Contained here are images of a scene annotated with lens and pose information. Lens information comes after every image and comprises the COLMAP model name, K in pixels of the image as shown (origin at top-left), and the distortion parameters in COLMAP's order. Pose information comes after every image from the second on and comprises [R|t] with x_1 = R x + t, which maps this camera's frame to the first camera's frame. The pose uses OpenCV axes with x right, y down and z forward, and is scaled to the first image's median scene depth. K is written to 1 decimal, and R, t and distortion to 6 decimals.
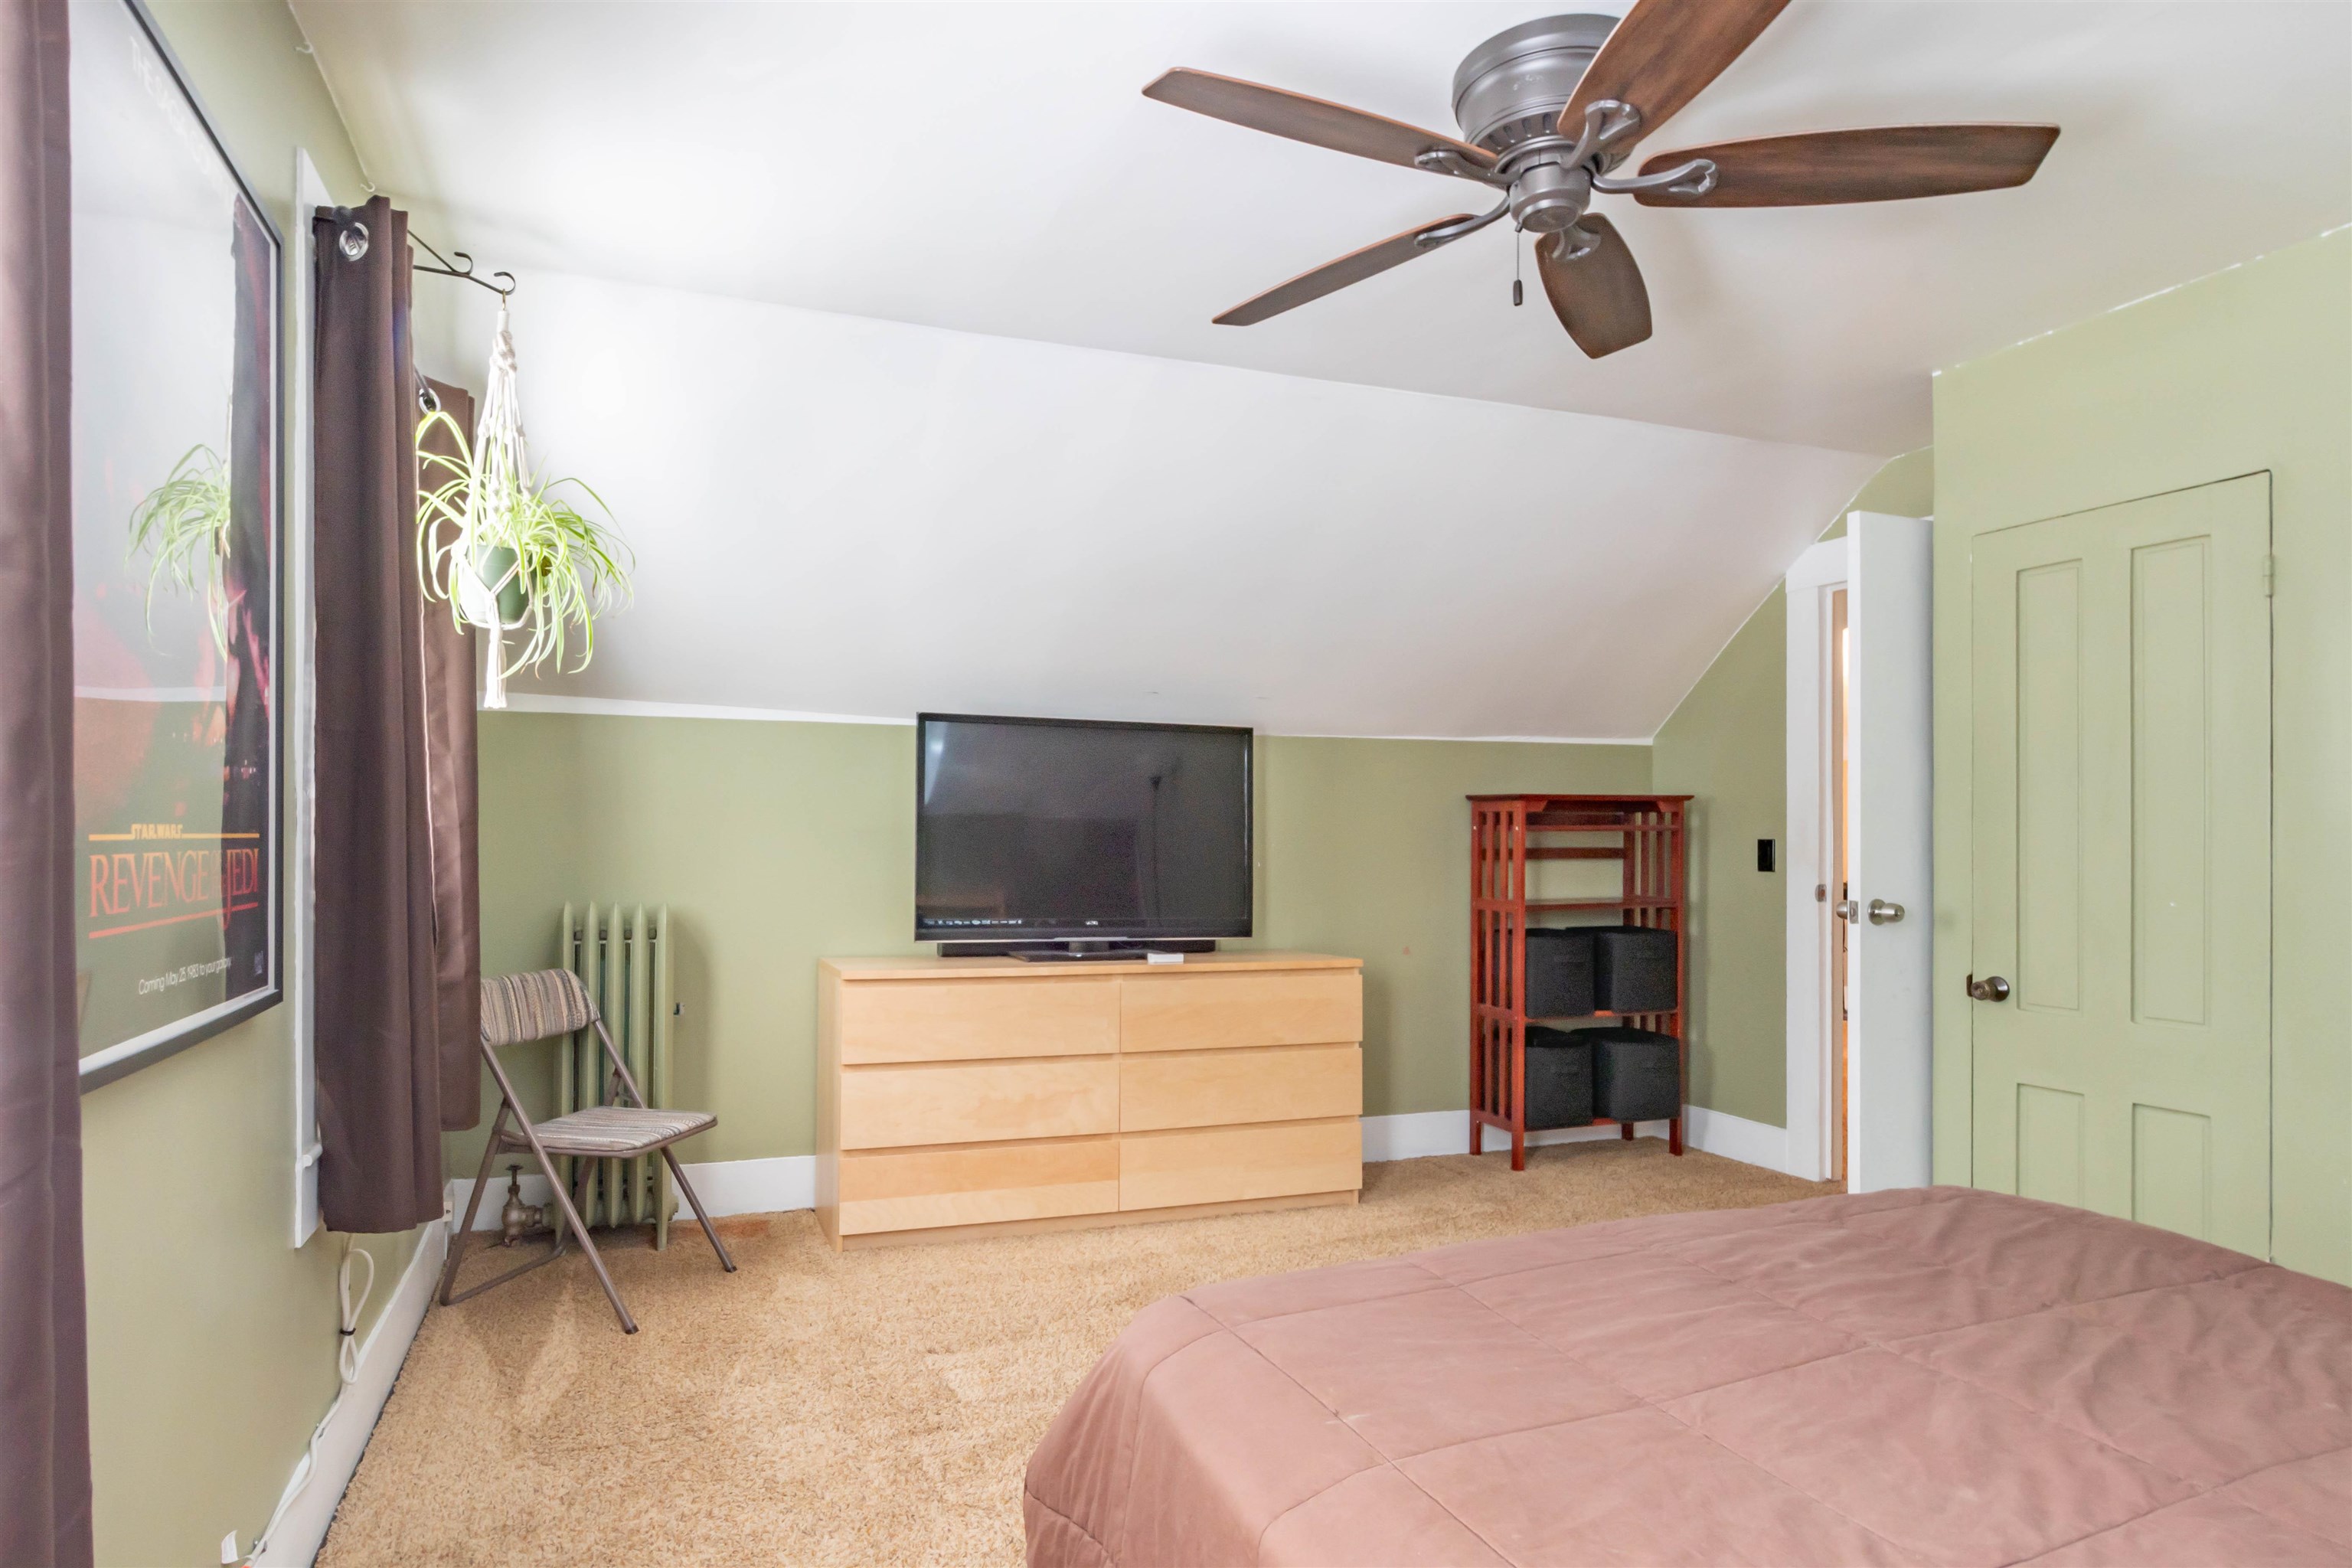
lens RADIAL K [[1271.3, 0, 1097.4], [0, 1271.3, 829.8], [0, 0, 1]] dist [0.002914, -0.002391]
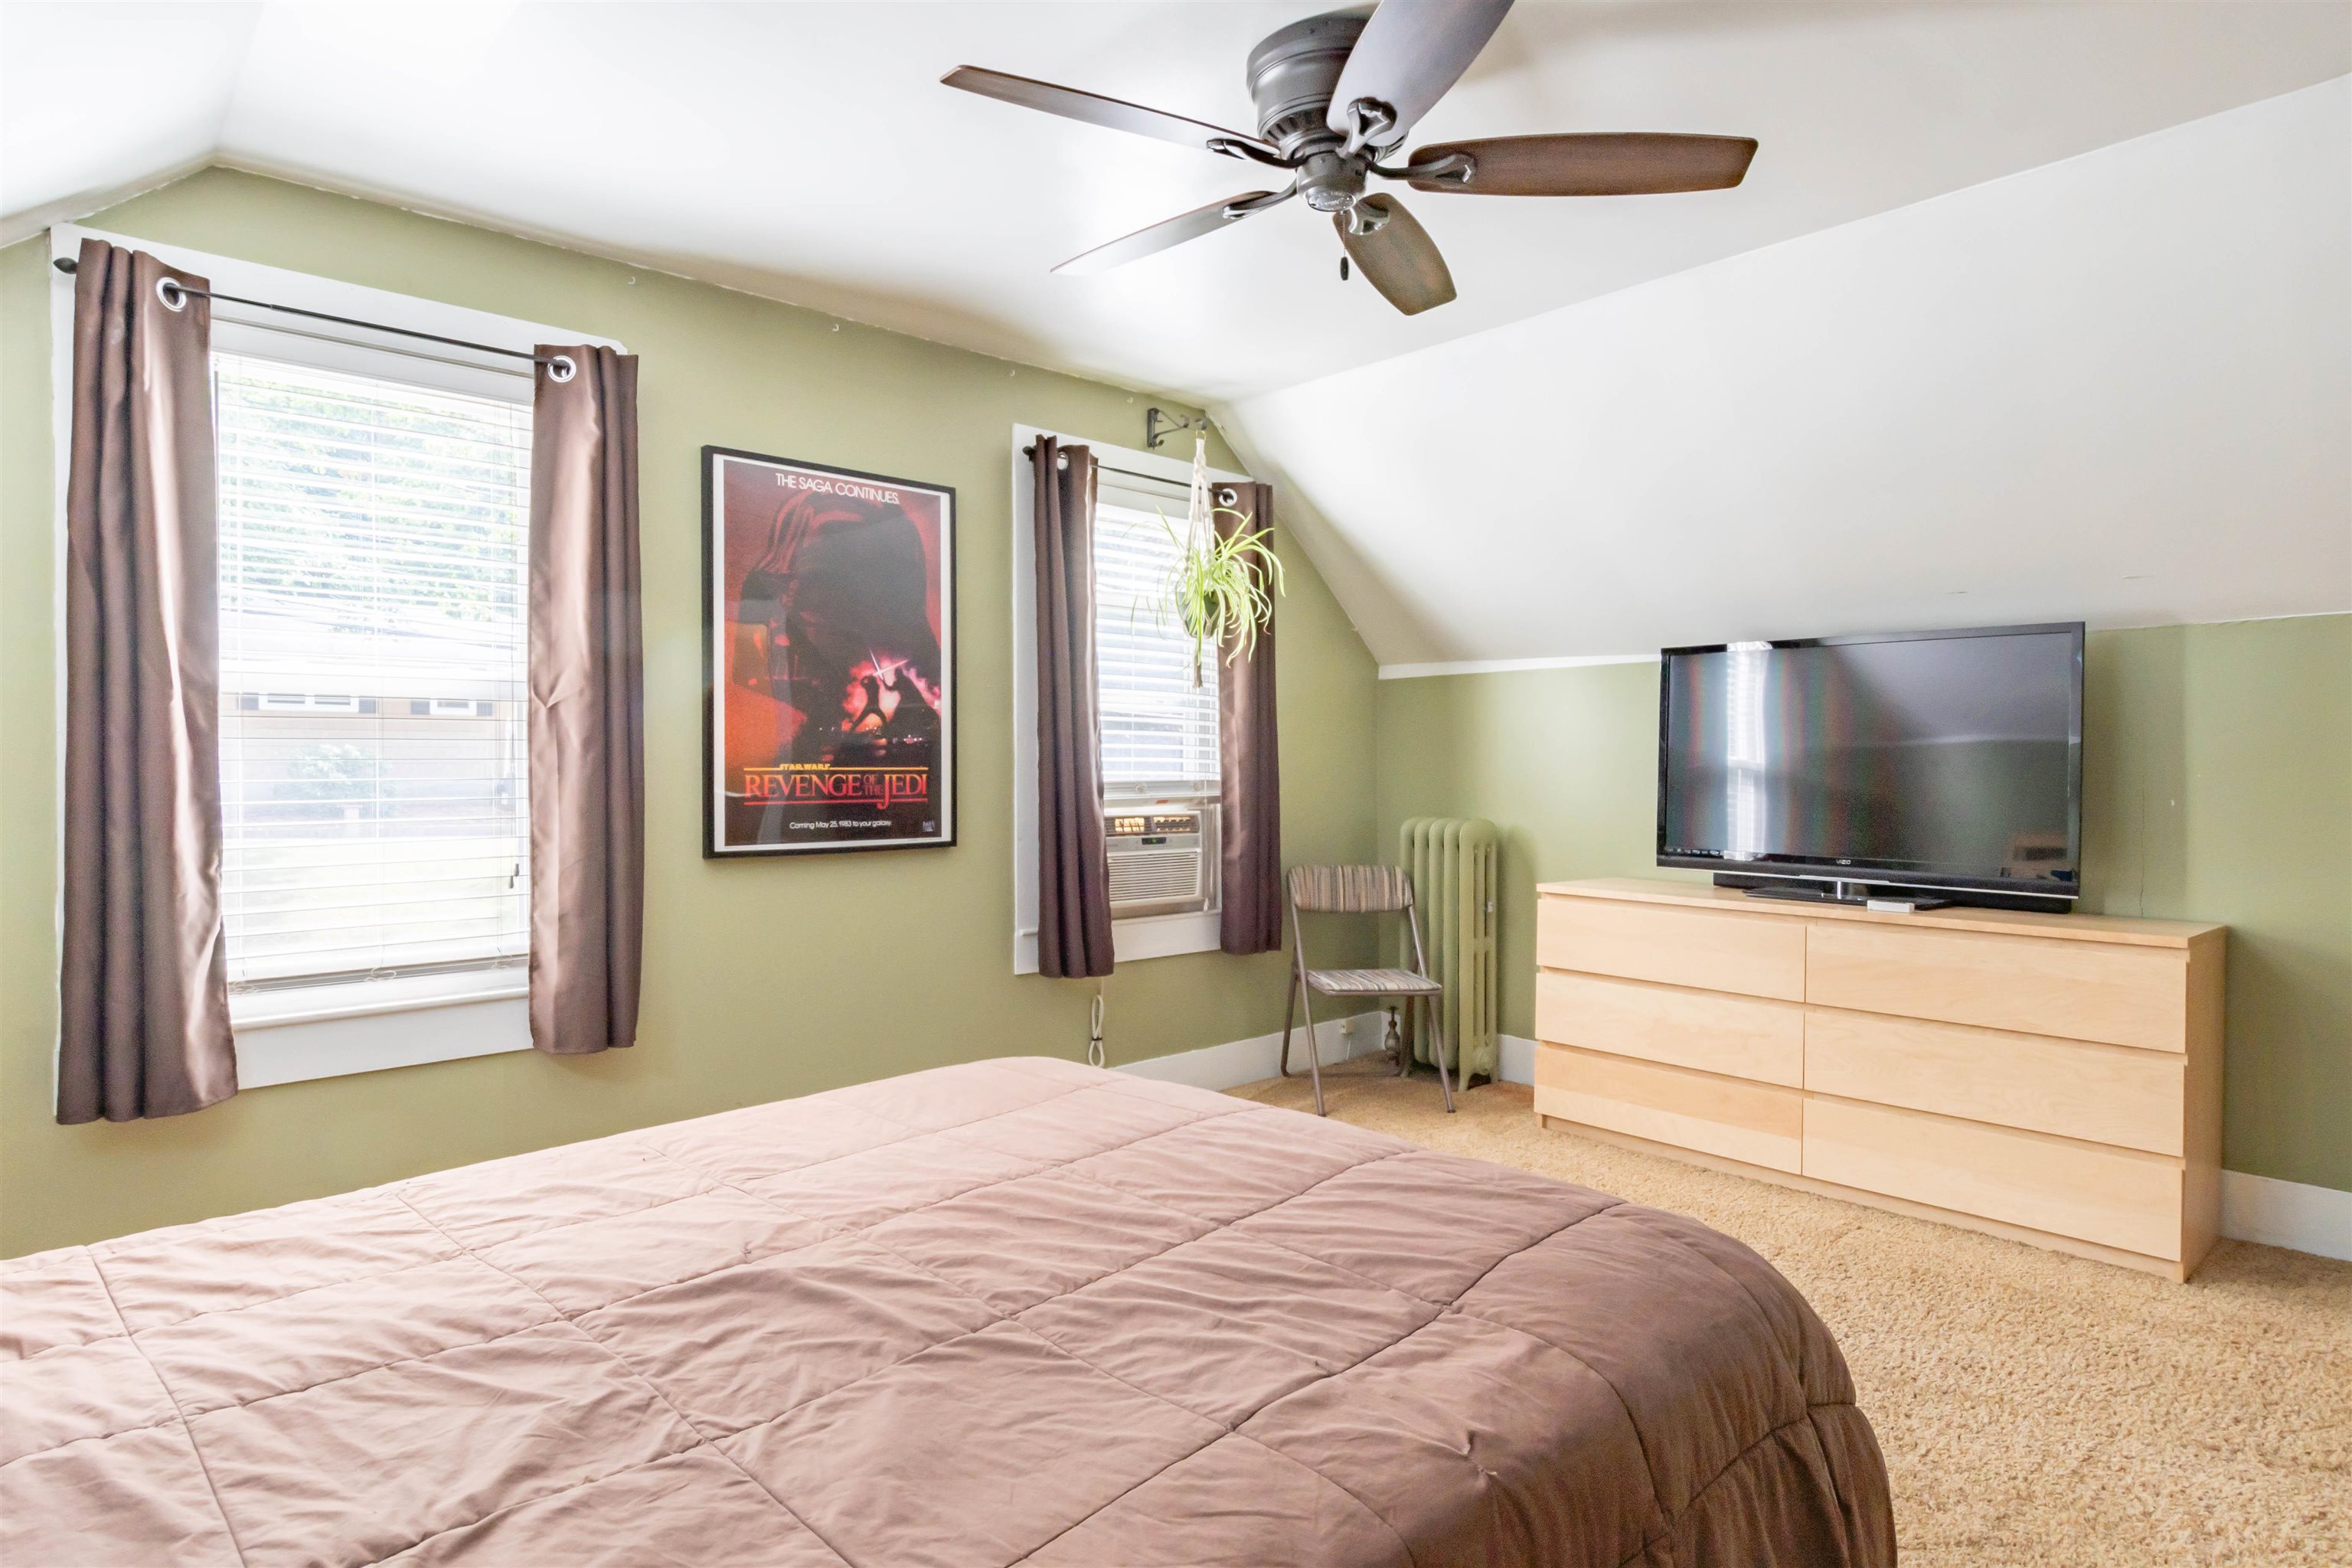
lens RADIAL K [[1271.3, 0, 1181.0], [0, 1271.3, 776.6], [0, 0, 1]] dist [0.002914, -0.002391]
pose [[0.402212, 0.003380, -0.915540, 0.667080], [0.007611, 0.999946, 0.007035, 0.002753], [0.915515, -0.009798, 0.402165, 0.222358]]
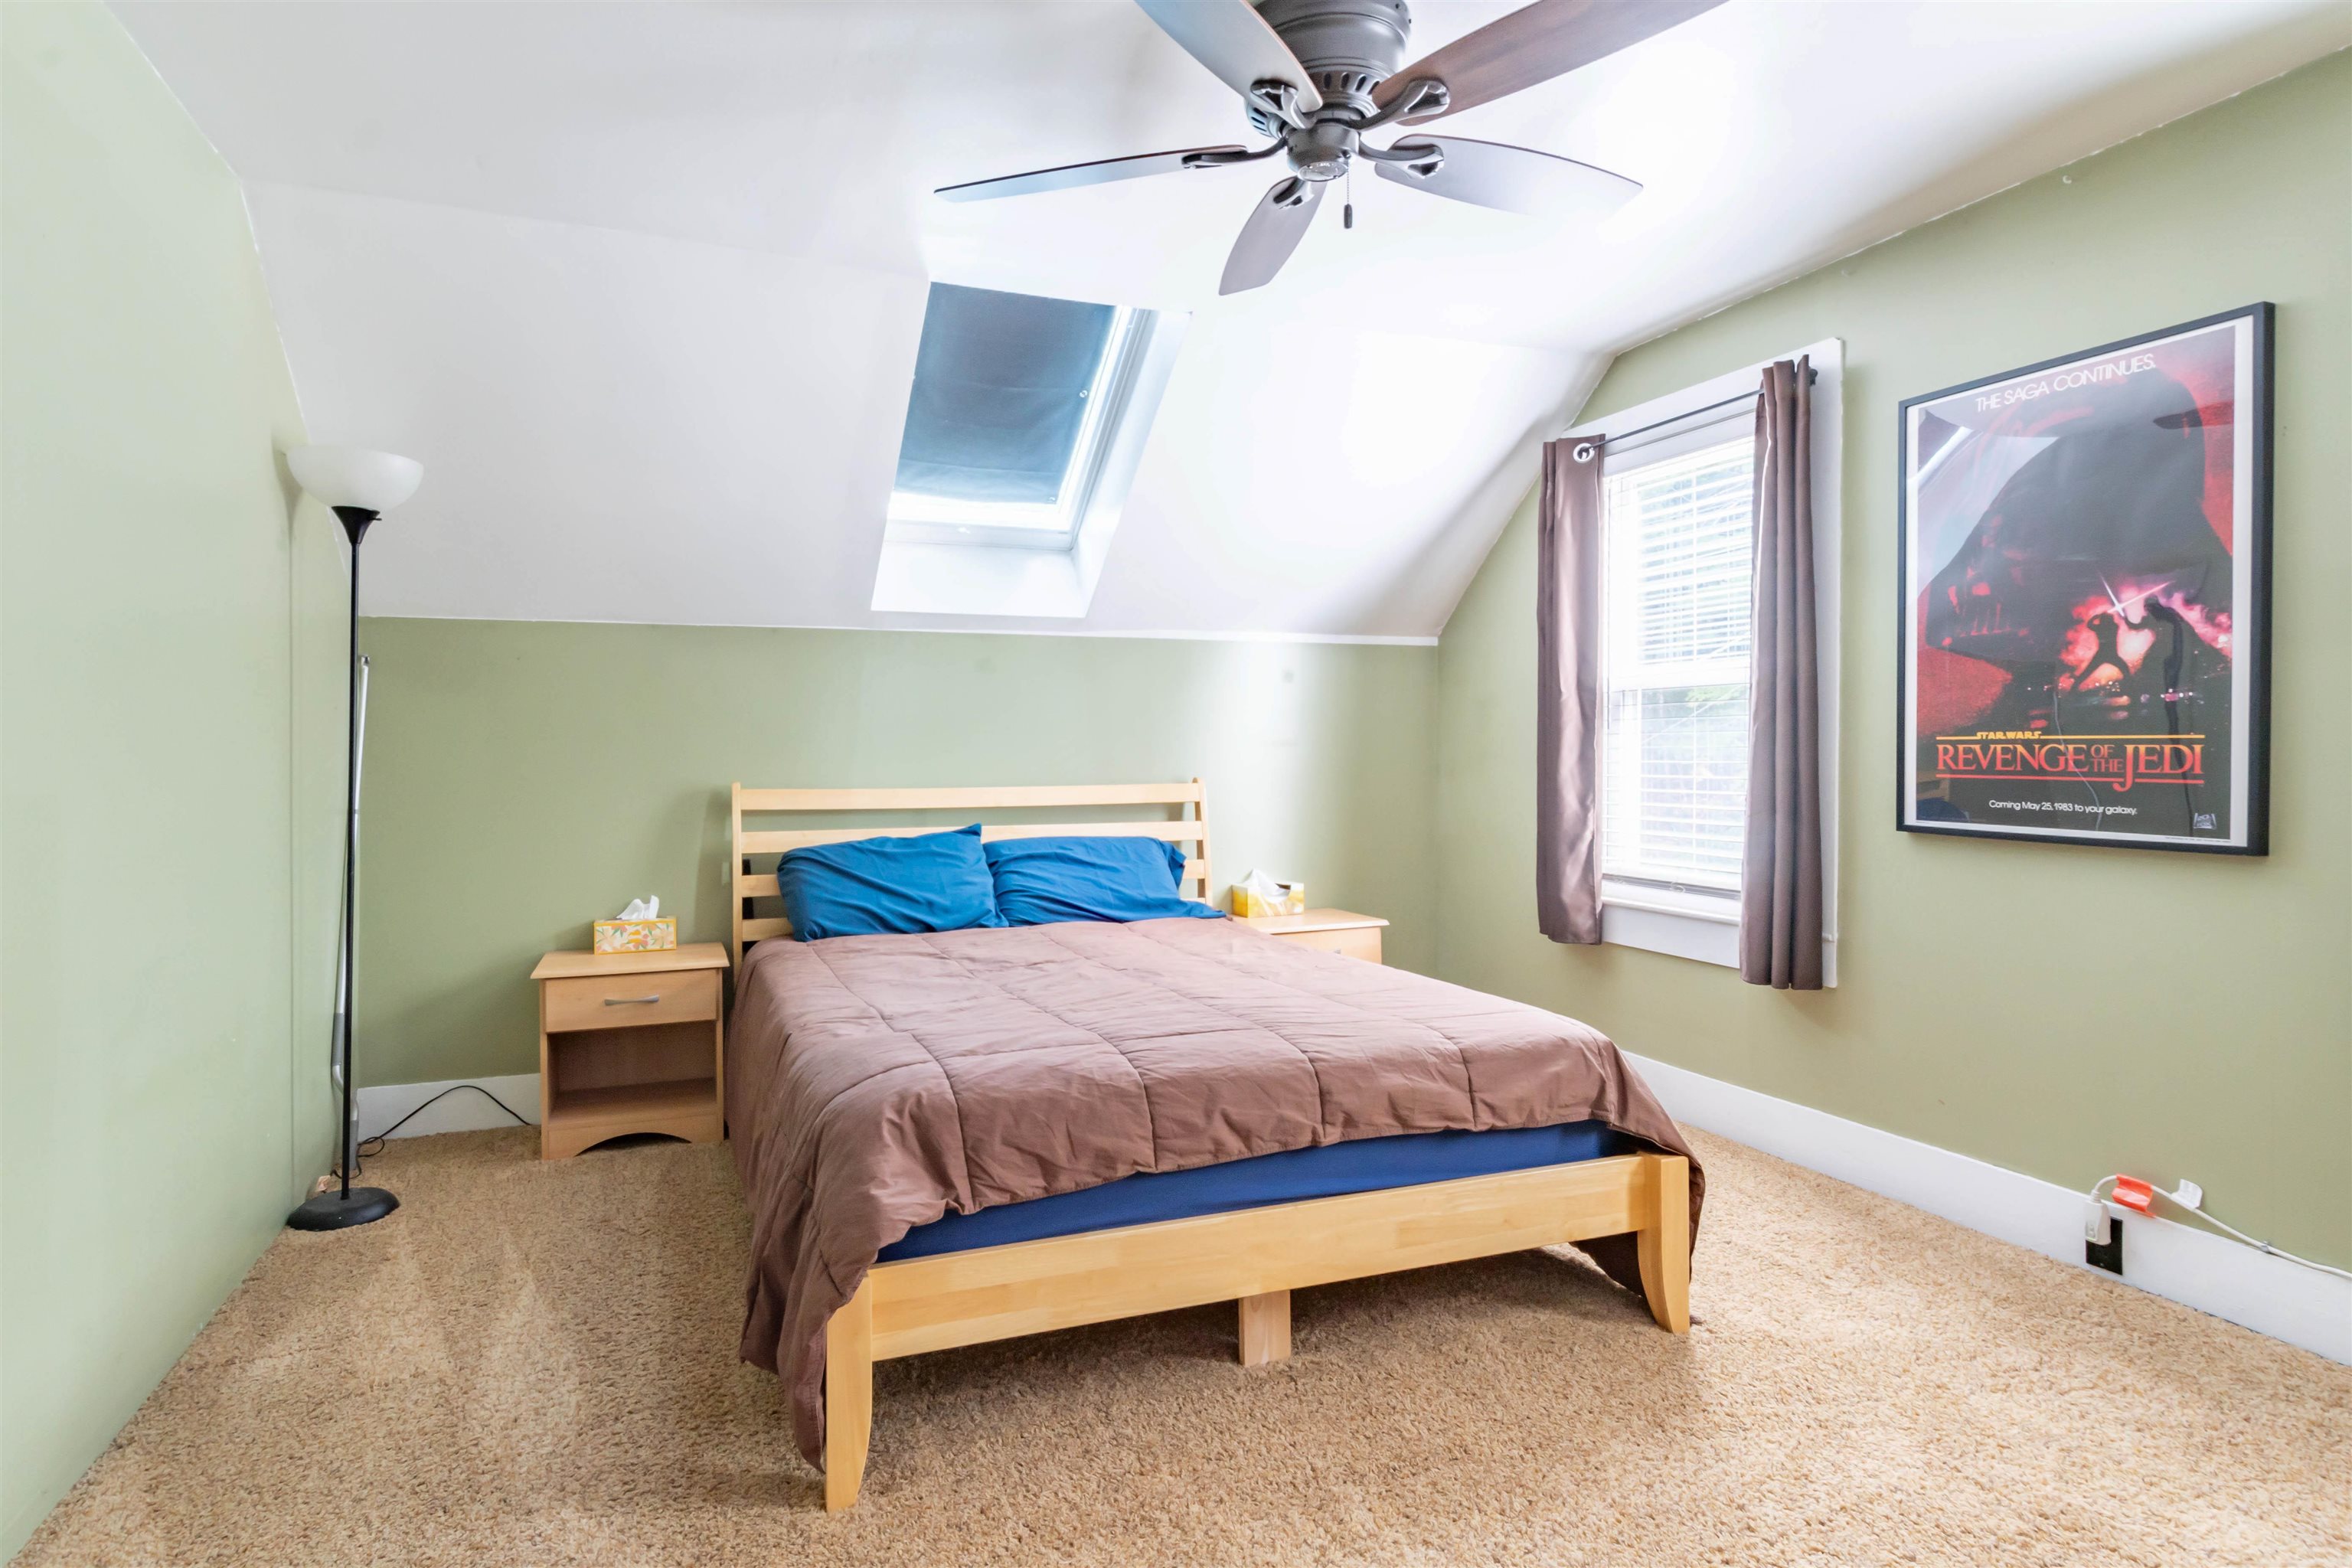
lens RADIAL K [[1271.3, 0, 1176.6], [0, 1271.3, 774.1], [0, 0, 1]] dist [0.002914, -0.002391]
pose [[-0.998486, -0.003550, -0.054893, 0.277050], [-0.004449, 0.999858, 0.016259, 0.013125], [0.054828, 0.016479, -0.998360, 1.056210]]
